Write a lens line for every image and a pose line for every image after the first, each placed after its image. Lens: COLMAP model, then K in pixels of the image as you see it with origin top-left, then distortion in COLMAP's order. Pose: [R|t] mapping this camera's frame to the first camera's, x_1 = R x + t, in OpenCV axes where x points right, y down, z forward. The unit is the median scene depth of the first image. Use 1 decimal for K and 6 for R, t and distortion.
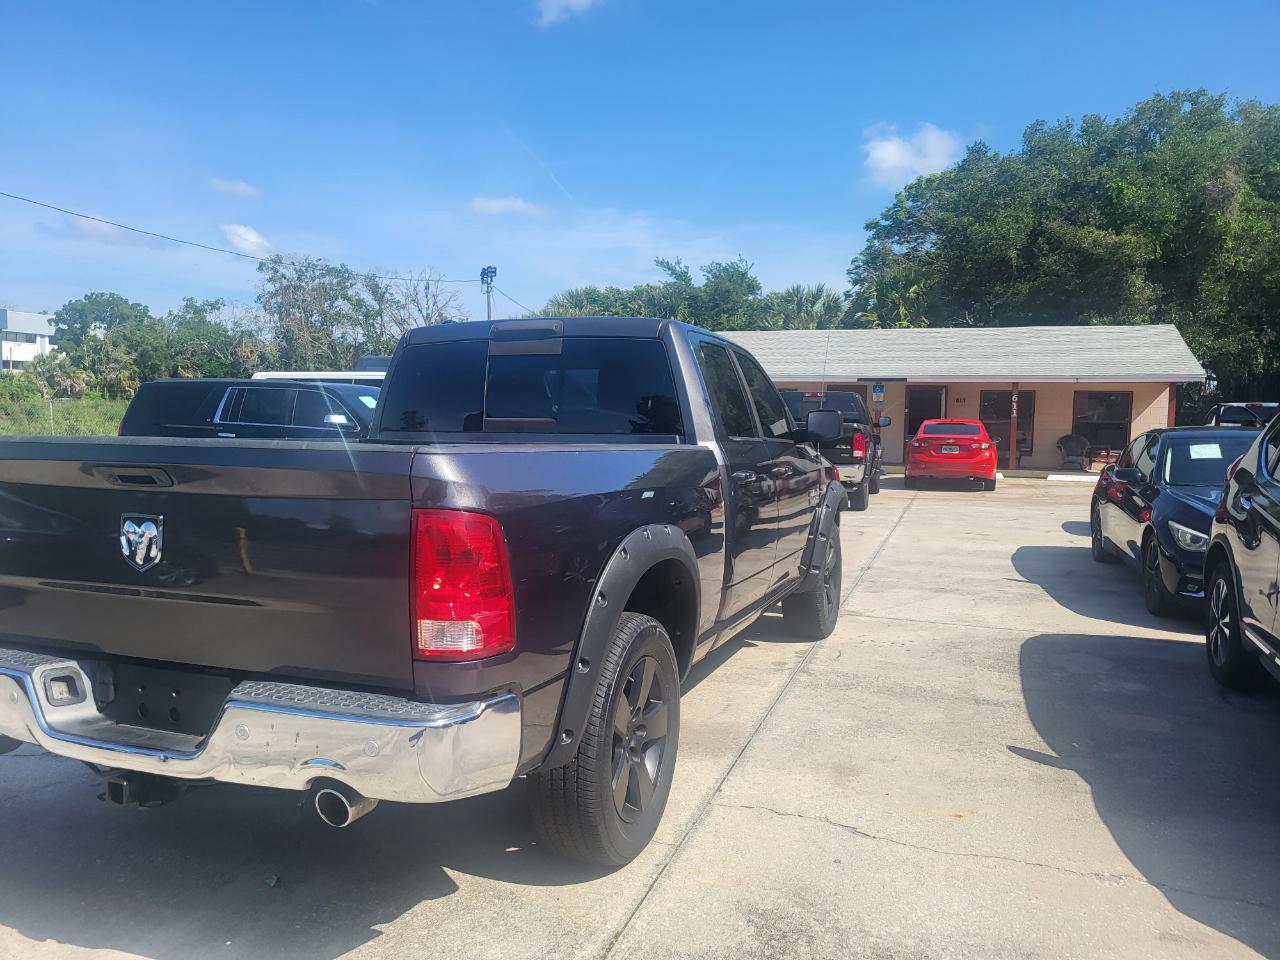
lens RADIAL K [[964.1, 0, 620.5], [0, 964.1, 498.0], [0, 0, 1]] dist [0.053440, -0.038017]
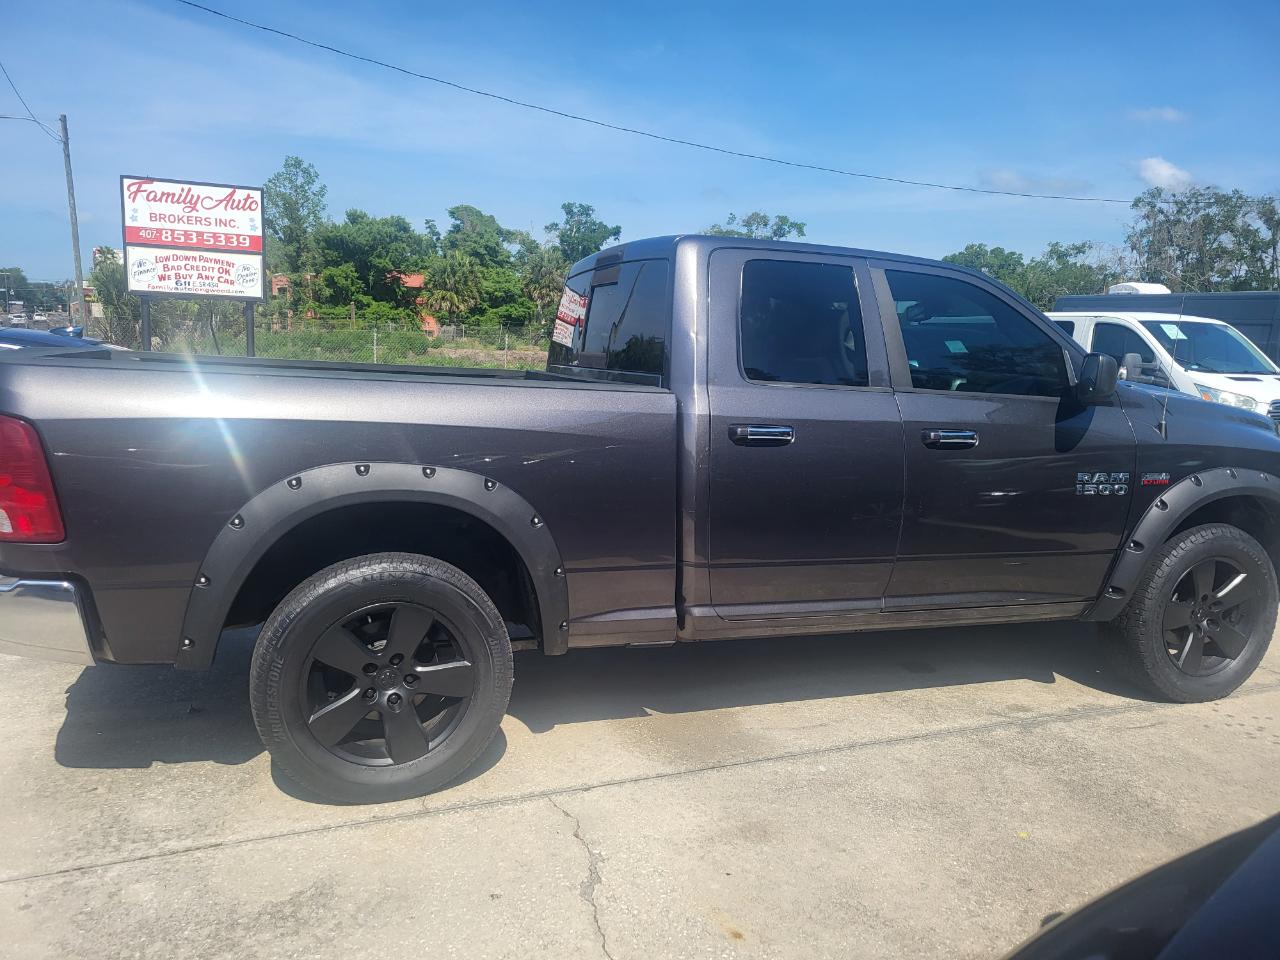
lens RADIAL K [[964.1, 0, 639.3], [0, 964.1, 500.6], [0, 0, 1]] dist [0.053440, -0.038017]
pose [[0.669453, 0.130714, -0.731264, 0.116389], [-0.090121, 0.991417, 0.094713, -0.005892], [0.737368, 0.002496, 0.675487, 0.073084]]
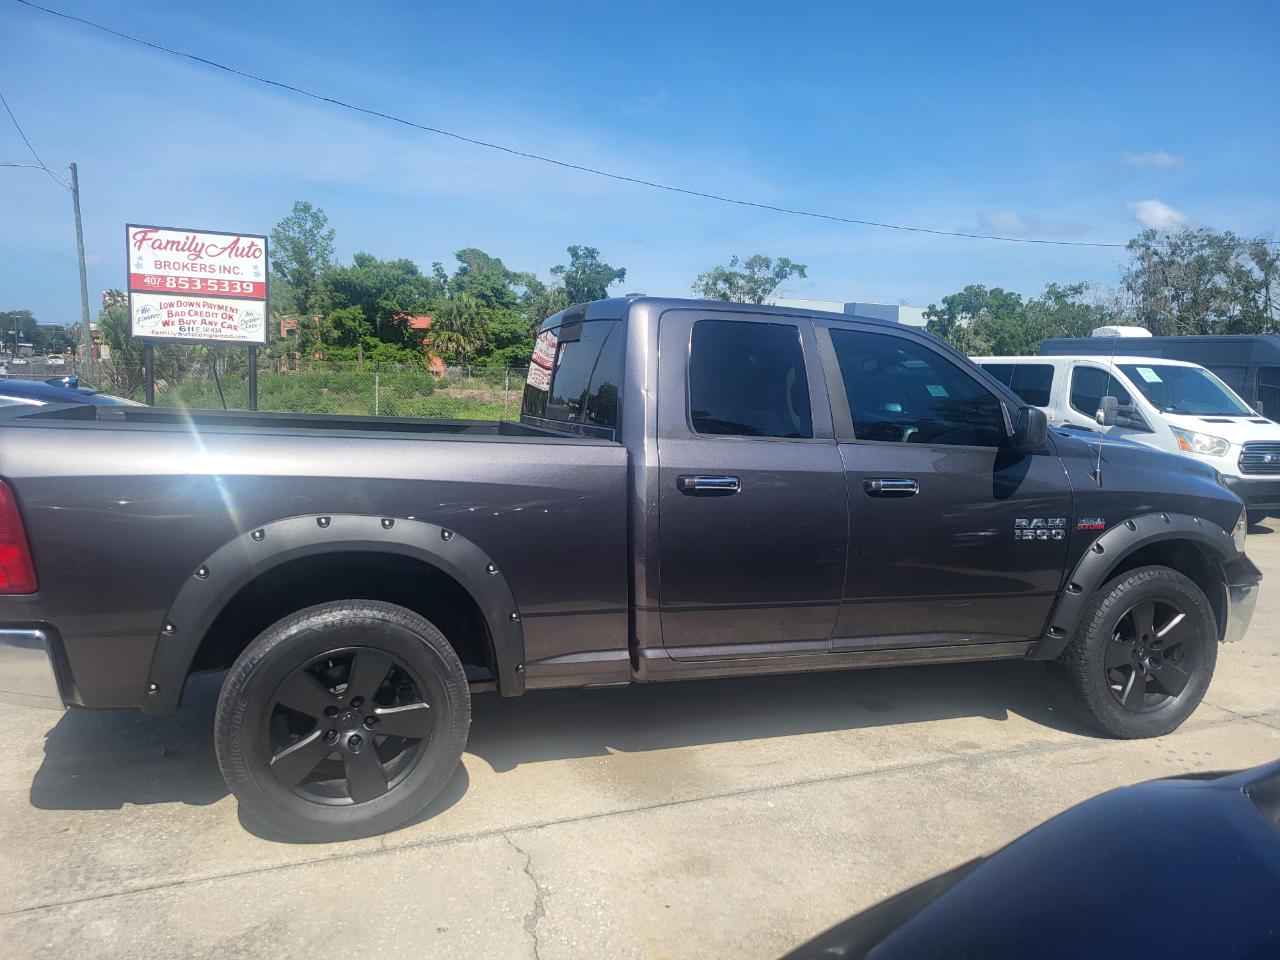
lens RADIAL K [[964.1, 0, 653.9], [0, 964.1, 498.0], [0, 0, 1]] dist [0.053440, -0.038017]
pose [[0.675095, 0.096767, -0.731357, 0.127507], [-0.085934, 0.994926, 0.052317, -0.008782], [0.732709, 0.027529, 0.679985, 0.073927]]
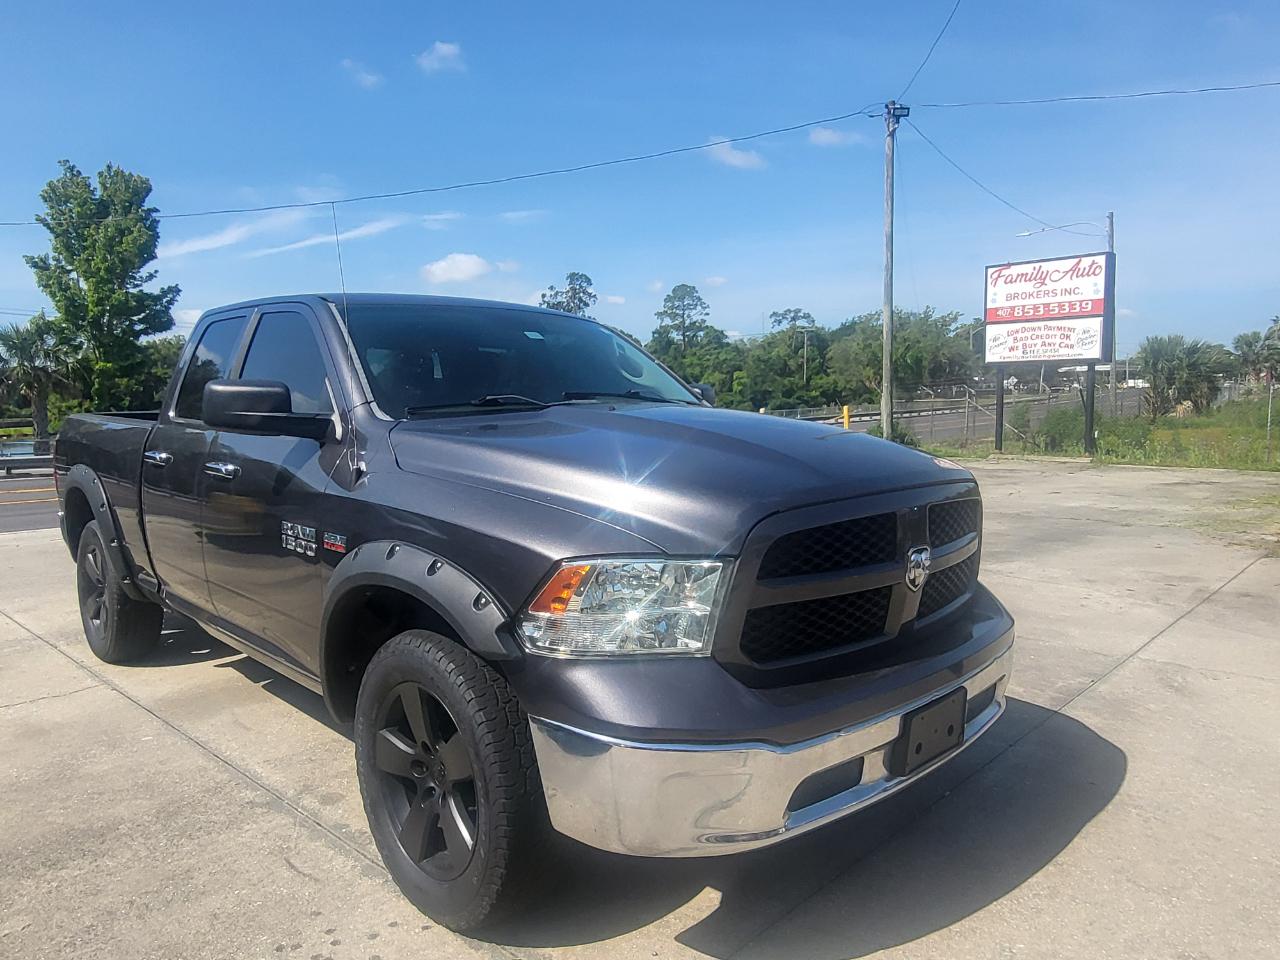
lens RADIAL K [[884.6, 0, 625.1], [0, 884.6, 467.2], [0, 0, 1]] dist [0.008383, -0.007735]
pose [[-0.410988, 0.063937, -0.909396, 0.139804], [-0.066804, 0.992743, 0.099988, -0.024827], [0.909190, 0.101845, -0.403734, 0.330449]]
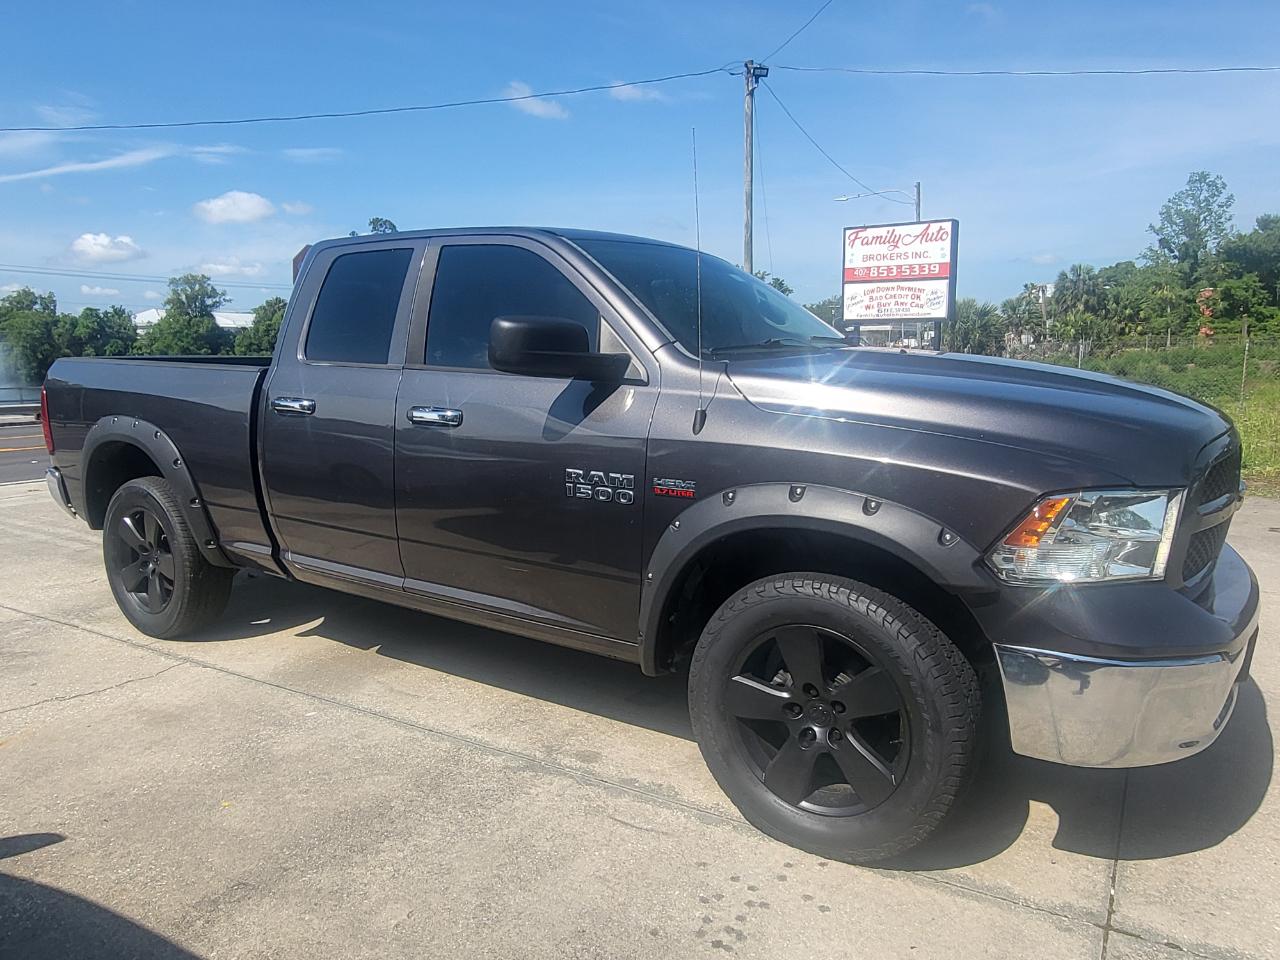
lens RADIAL K [[884.6, 0, 623.0], [0, 884.6, 468.8], [0, 0, 1]] dist [0.008383, -0.007735]
pose [[-0.205114, 0.117565, -0.971651, 0.158982], [-0.079135, 0.987517, 0.136190, -0.018117], [0.975534, 0.104826, -0.193250, 0.266975]]
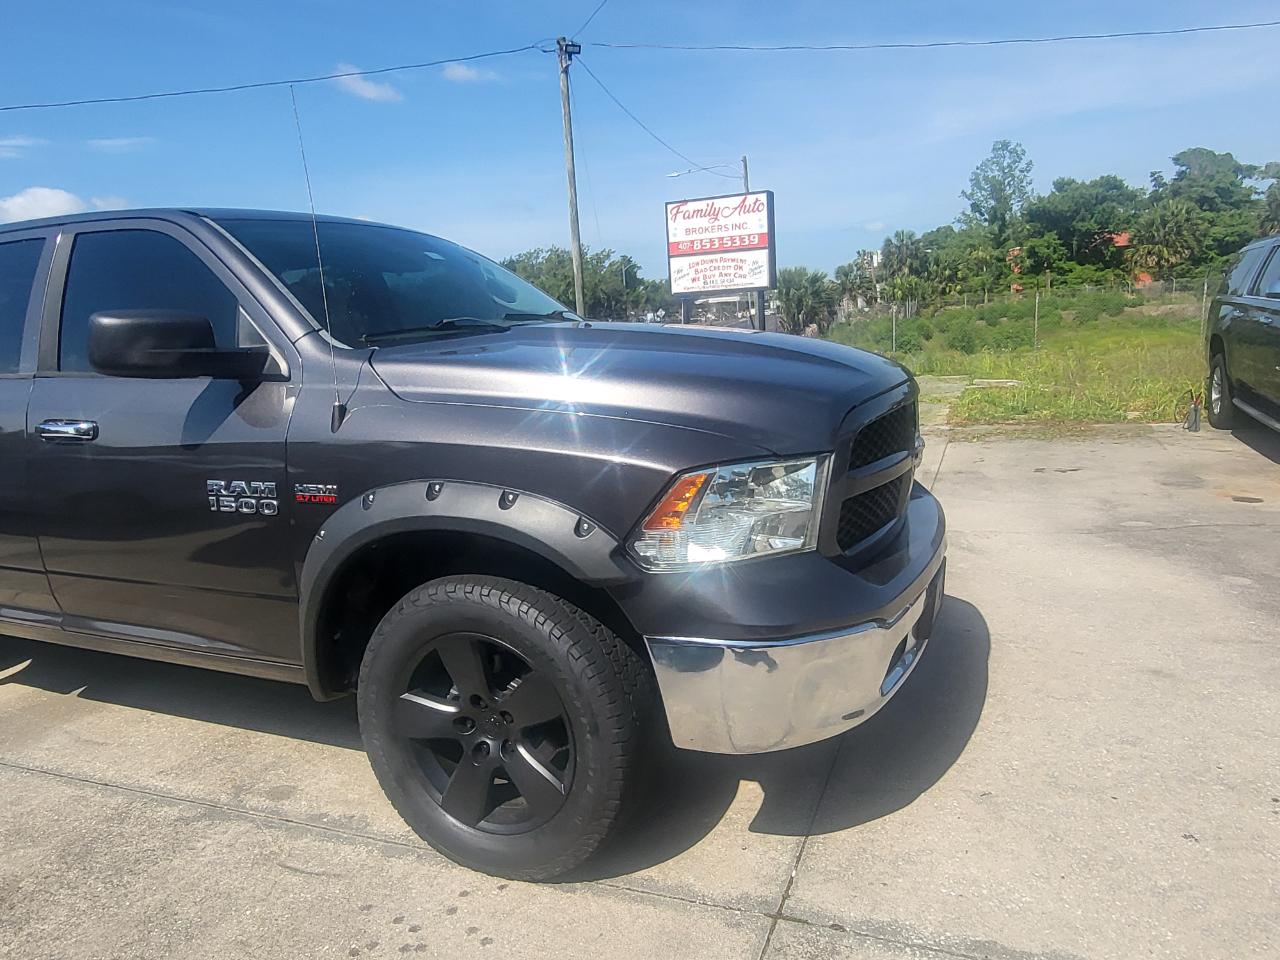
lens RADIAL K [[884.6, 0, 625.7], [0, 884.6, 458.6], [0, 0, 1]] dist [0.008383, -0.007735]
pose [[-0.045604, 0.137117, -0.989505, 0.146885], [-0.023216, 0.990122, 0.138272, -0.019489], [0.998690, 0.029278, -0.041970, 0.290032]]
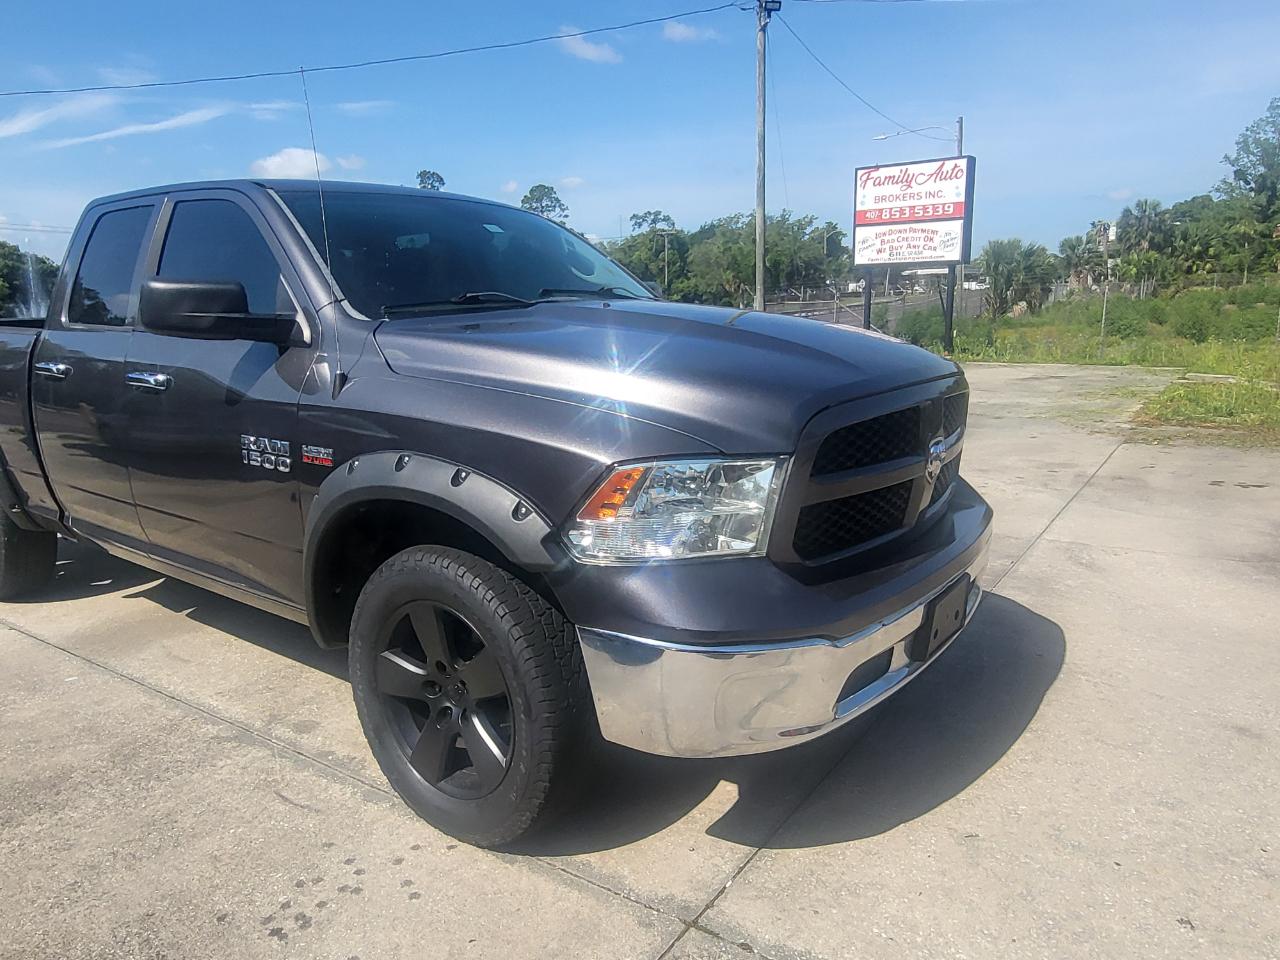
lens RADIAL K [[884.6, 0, 624.6], [0, 884.6, 466.4], [0, 0, 1]] dist [0.008383, -0.007735]
pose [[-0.263767, 0.170359, -0.949423, 0.141388], [-0.061035, 0.979360, 0.192688, -0.022380], [0.962653, 0.108773, -0.247925, 0.312464]]
